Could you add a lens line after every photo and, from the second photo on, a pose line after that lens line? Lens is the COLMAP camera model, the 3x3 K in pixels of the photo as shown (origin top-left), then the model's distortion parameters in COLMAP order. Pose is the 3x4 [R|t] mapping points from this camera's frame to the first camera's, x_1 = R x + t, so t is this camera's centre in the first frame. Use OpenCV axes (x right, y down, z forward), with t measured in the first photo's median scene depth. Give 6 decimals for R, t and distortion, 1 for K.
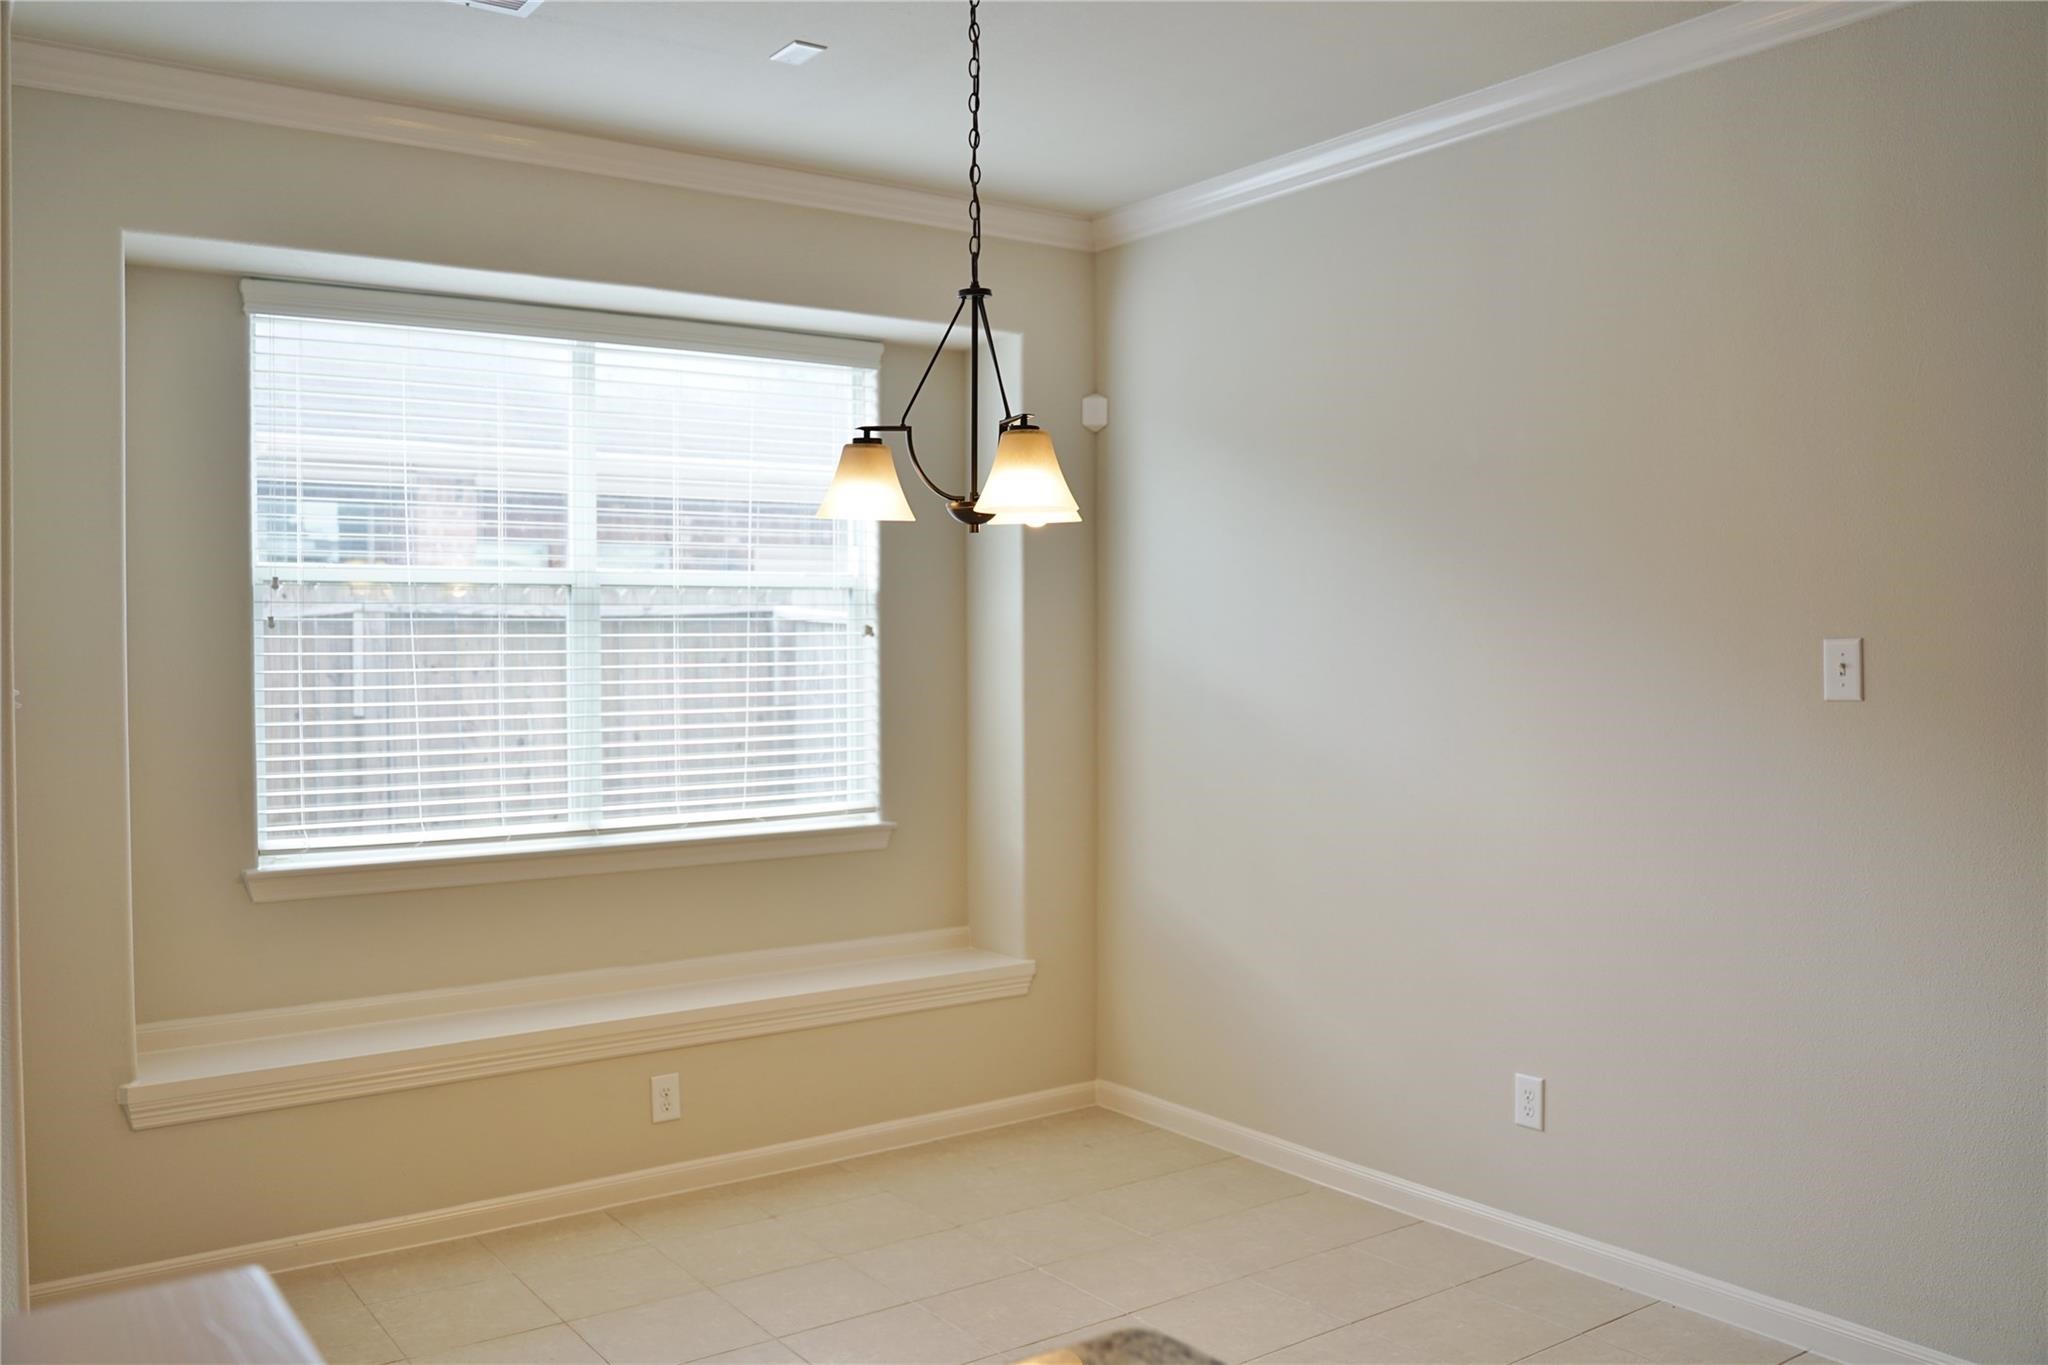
lens RADIAL K [[1672.1, 0, 1024.0], [0, 1672.1, 682.5], [0, 0, 1]] dist [-0.118472, 0.099686]
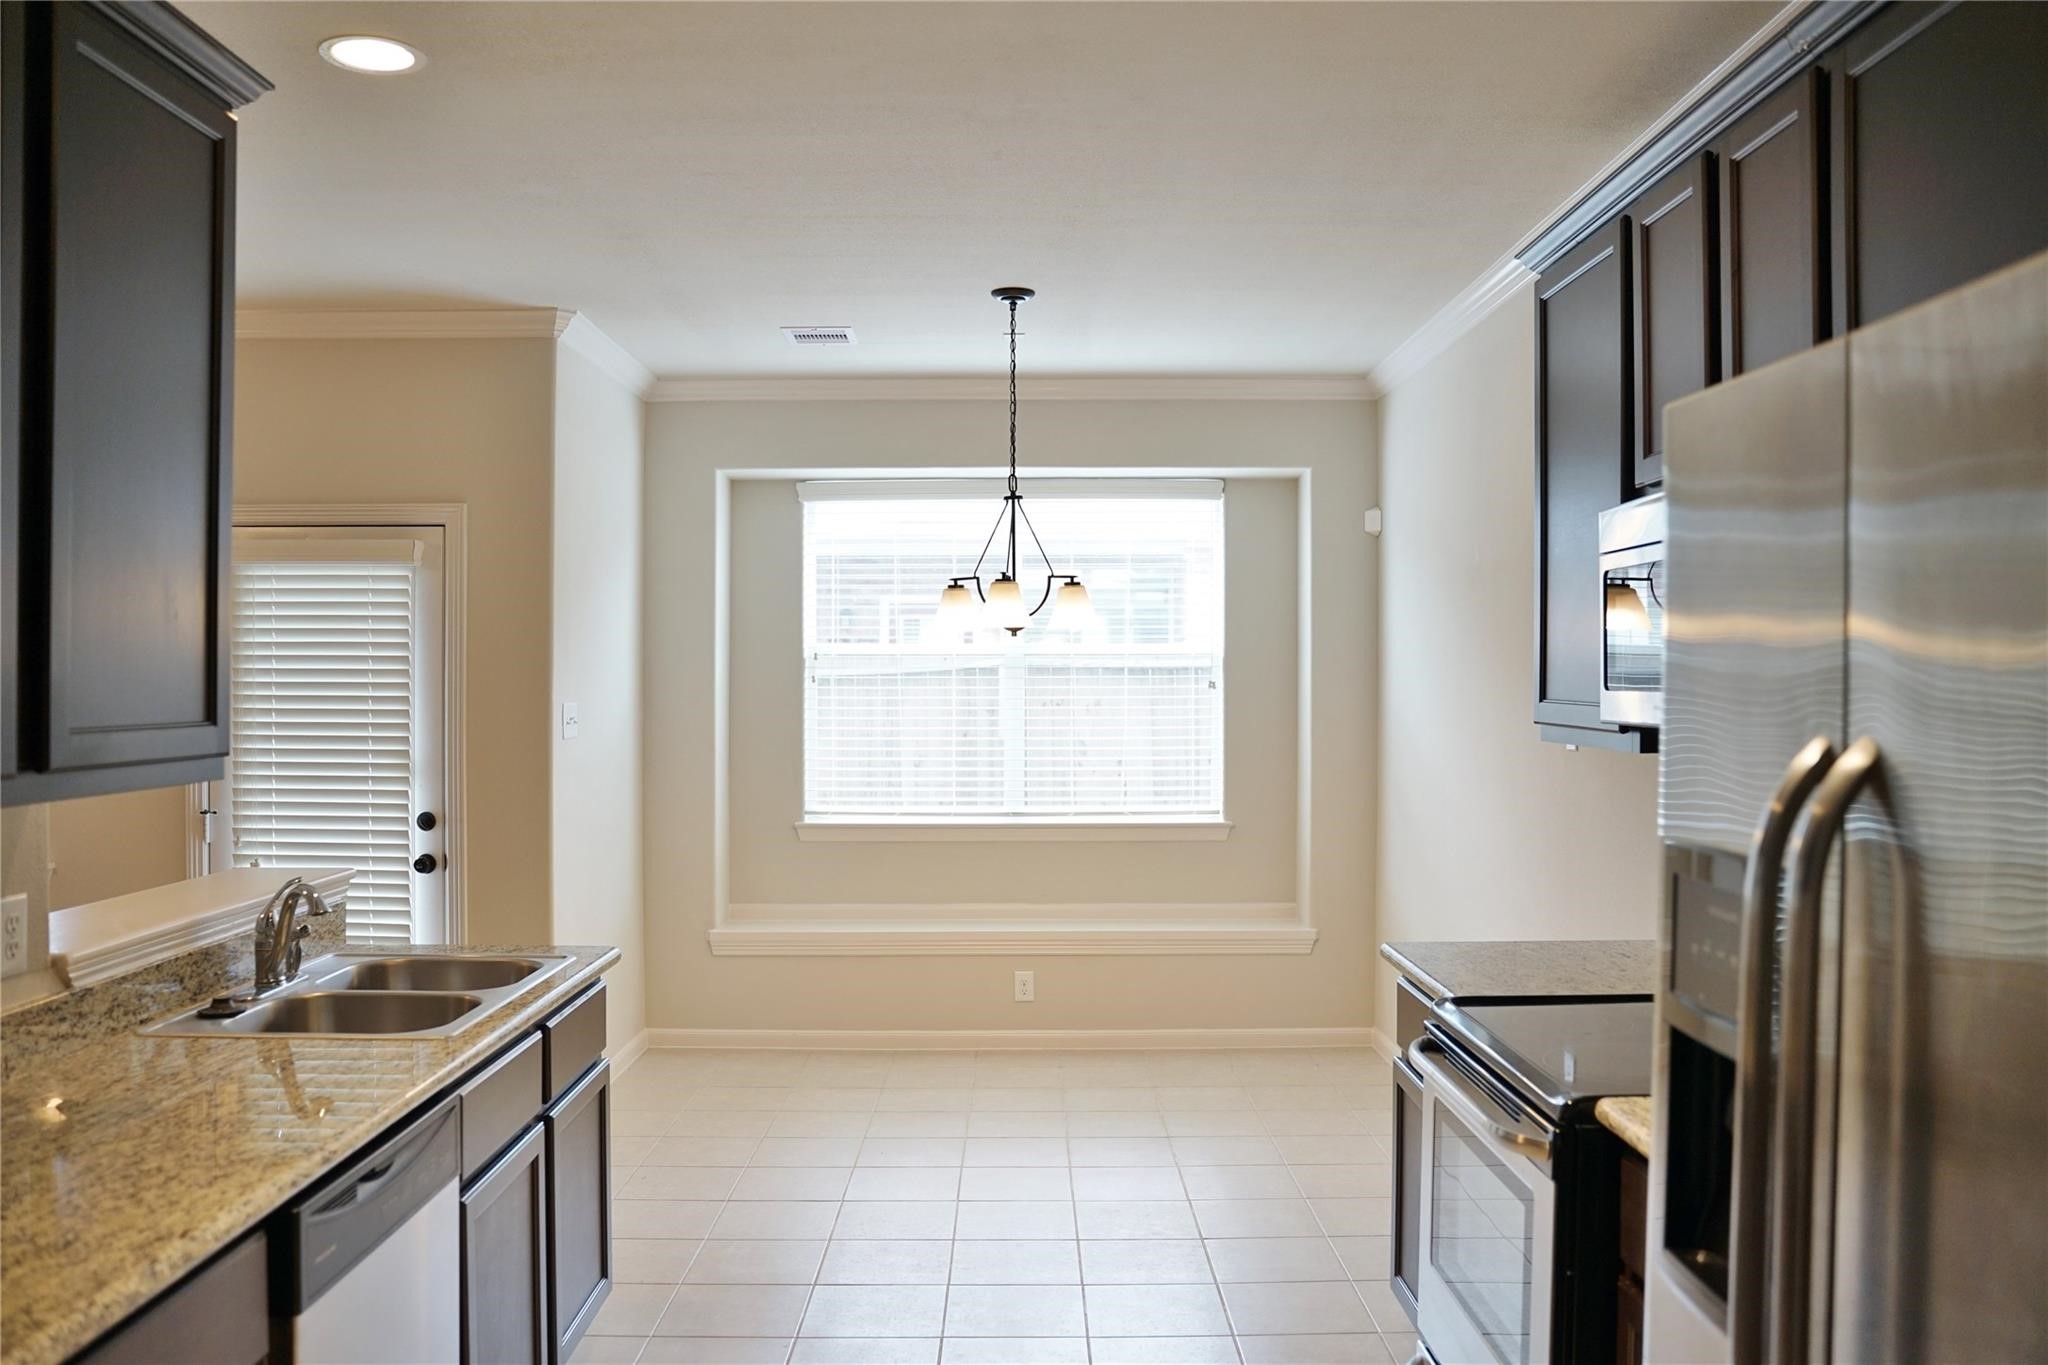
lens RADIAL K [[1672.1, 0, 1024.0], [0, 1672.1, 682.5], [0, 0, 1]] dist [-0.118472, 0.099686]
pose [[0.812907, 0.008694, -0.582329, 0.689120], [-0.018391, 0.999773, -0.010746, -0.017012], [0.582103, 0.019445, 0.812882, -0.276565]]
